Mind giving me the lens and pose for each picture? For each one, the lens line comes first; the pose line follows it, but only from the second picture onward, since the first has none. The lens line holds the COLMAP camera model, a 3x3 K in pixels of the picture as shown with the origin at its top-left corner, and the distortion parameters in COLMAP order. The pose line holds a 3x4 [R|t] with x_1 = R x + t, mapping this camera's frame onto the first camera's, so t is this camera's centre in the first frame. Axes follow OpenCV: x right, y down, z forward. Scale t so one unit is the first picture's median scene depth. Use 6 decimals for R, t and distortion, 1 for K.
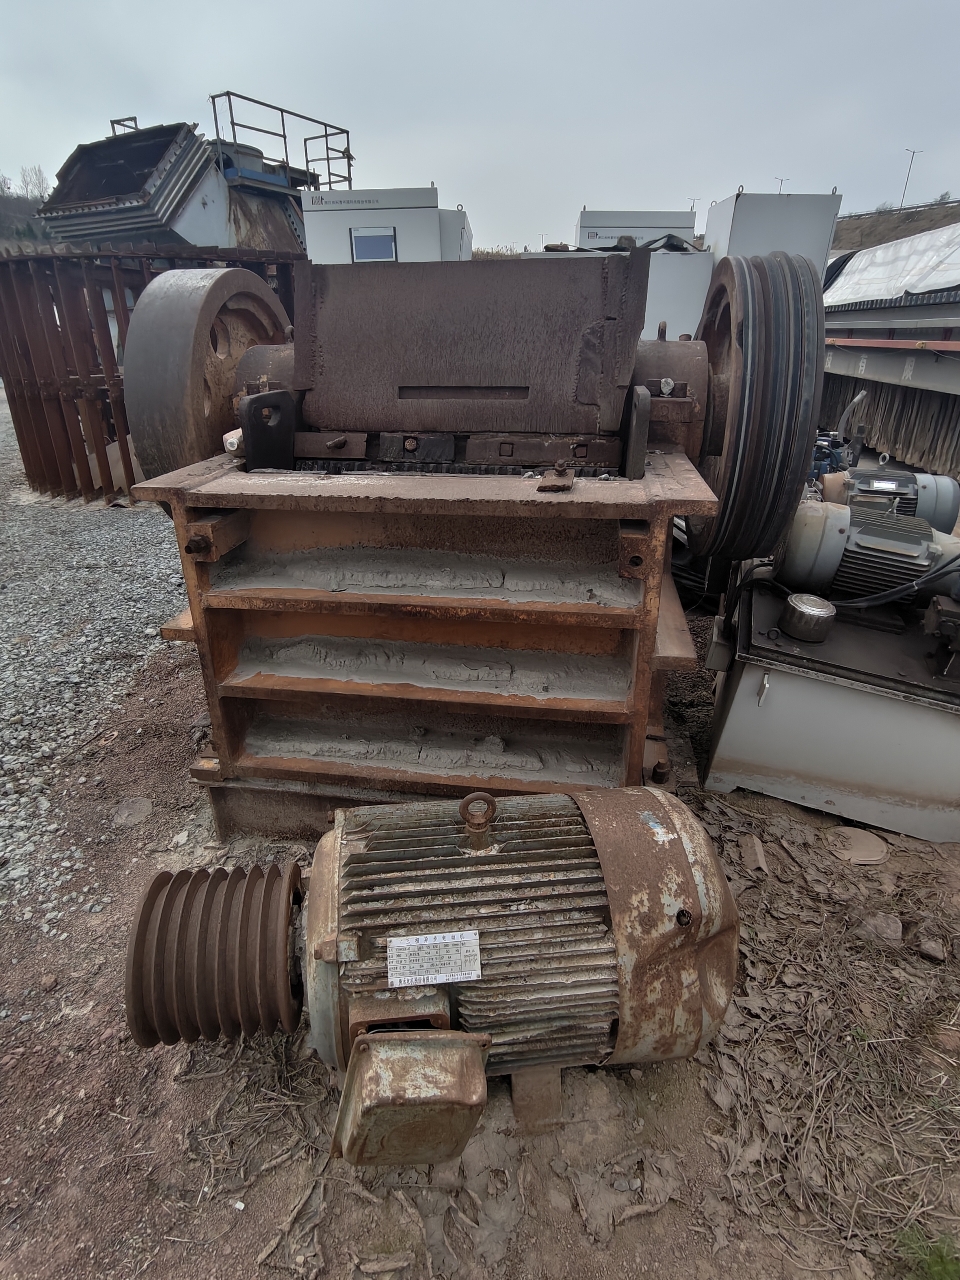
lens RADIAL K [[702.8, 0, 474.7], [0, 702.8, 634.9], [0, 0, 1]] dist [-0.021308, 0.014173]
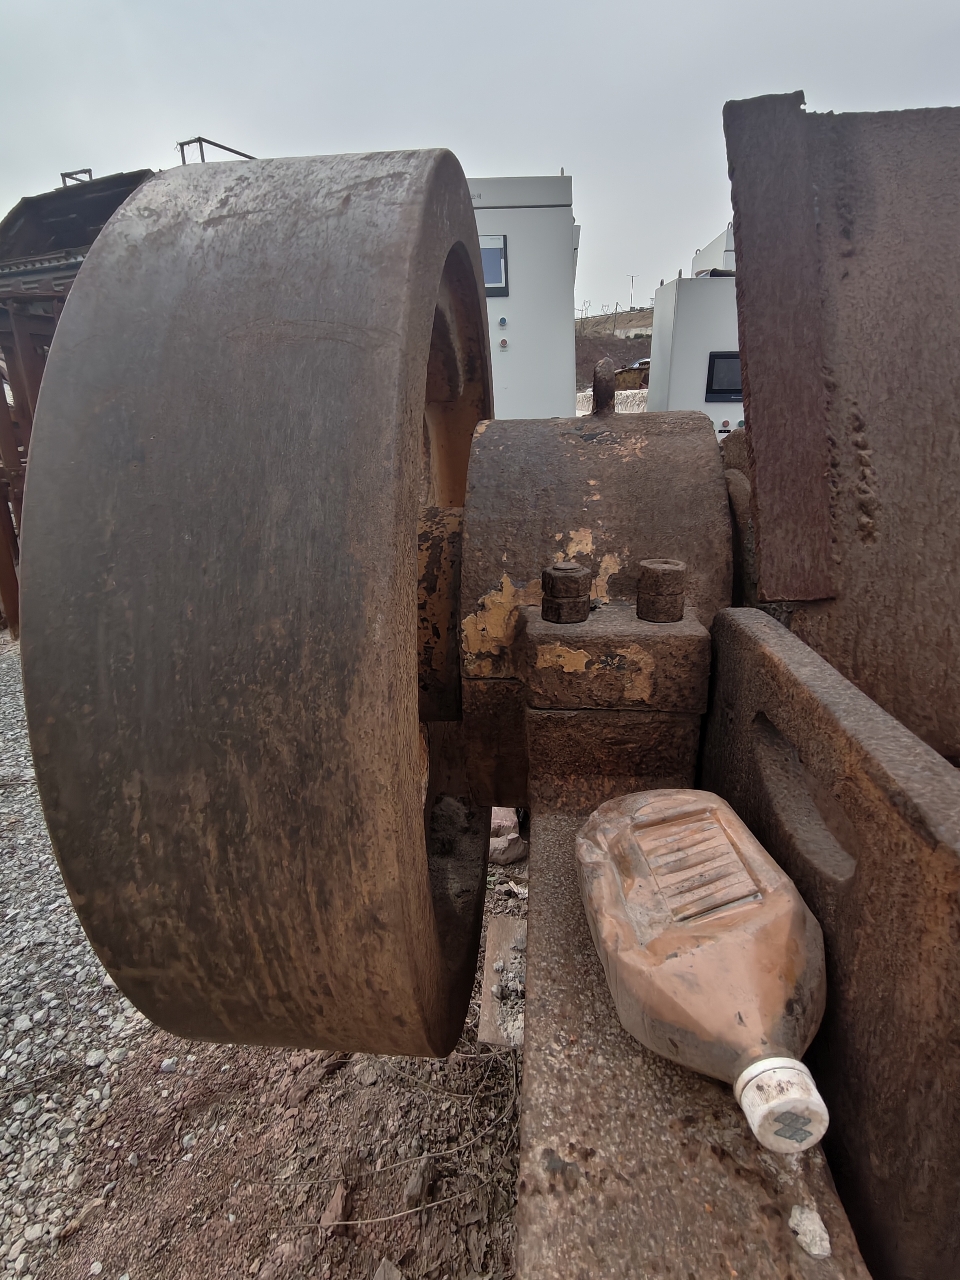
lens RADIAL K [[696.4, 0, 465.7], [0, 696.4, 633.2], [0, 0, 1]] dist [-0.031478, 0.022959]
pose [[0.998071, -0.032728, 0.052749, -0.376062], [0.037173, 0.995634, -0.085625, -0.325130], [-0.049716, 0.087421, 0.994930, 0.776444]]
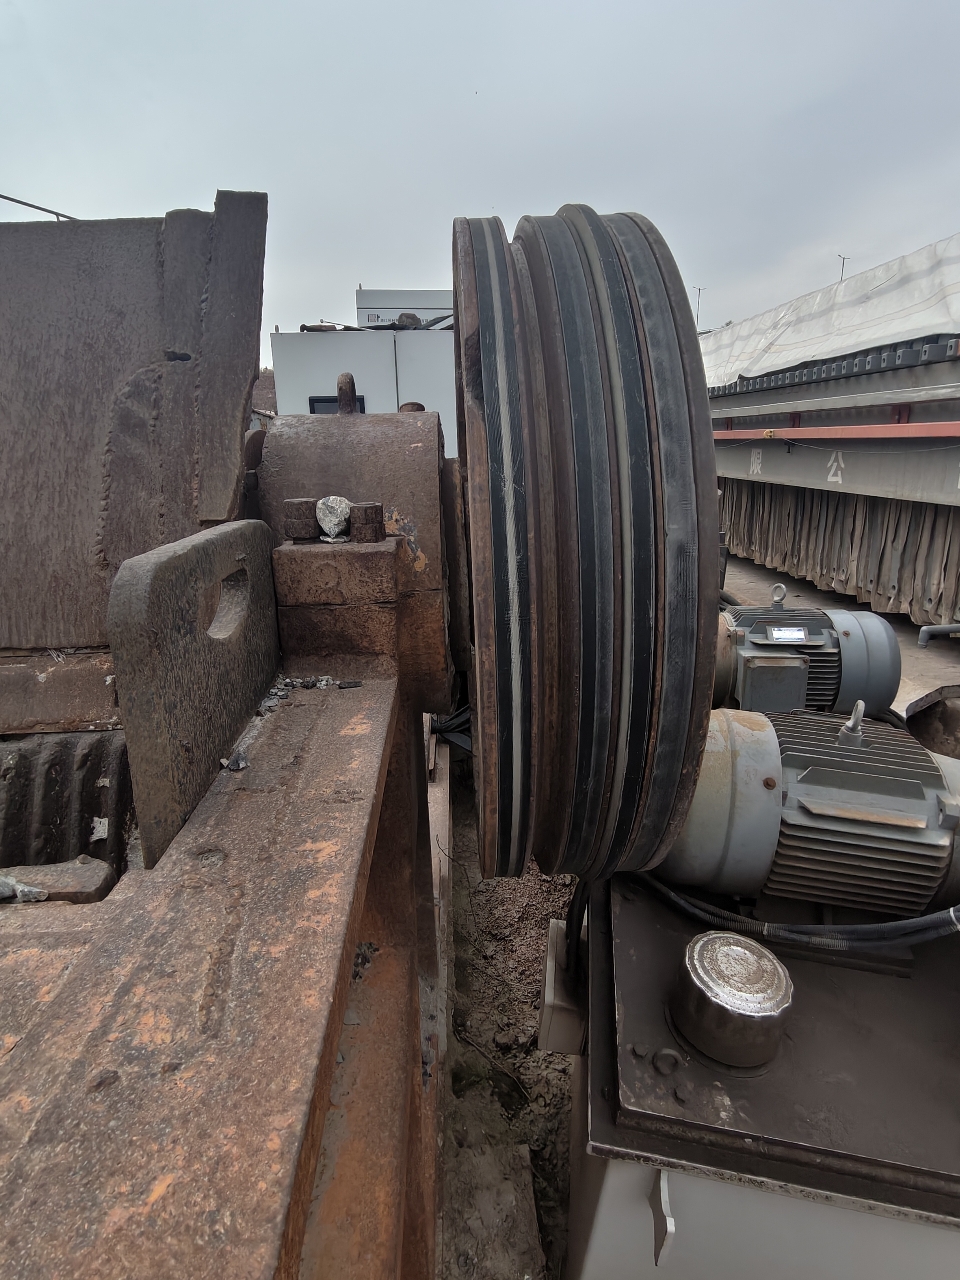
lens RADIAL K [[684.9, 0, 477.1], [0, 684.9, 635.4], [0, 0, 1]] dist [-0.012023, 0.002374]
pose [[0.980975, -0.080878, 0.176485, 0.262966], [0.104227, 0.986371, -0.127314, -0.216270], [-0.163782, 0.143286, 0.976035, 0.580947]]
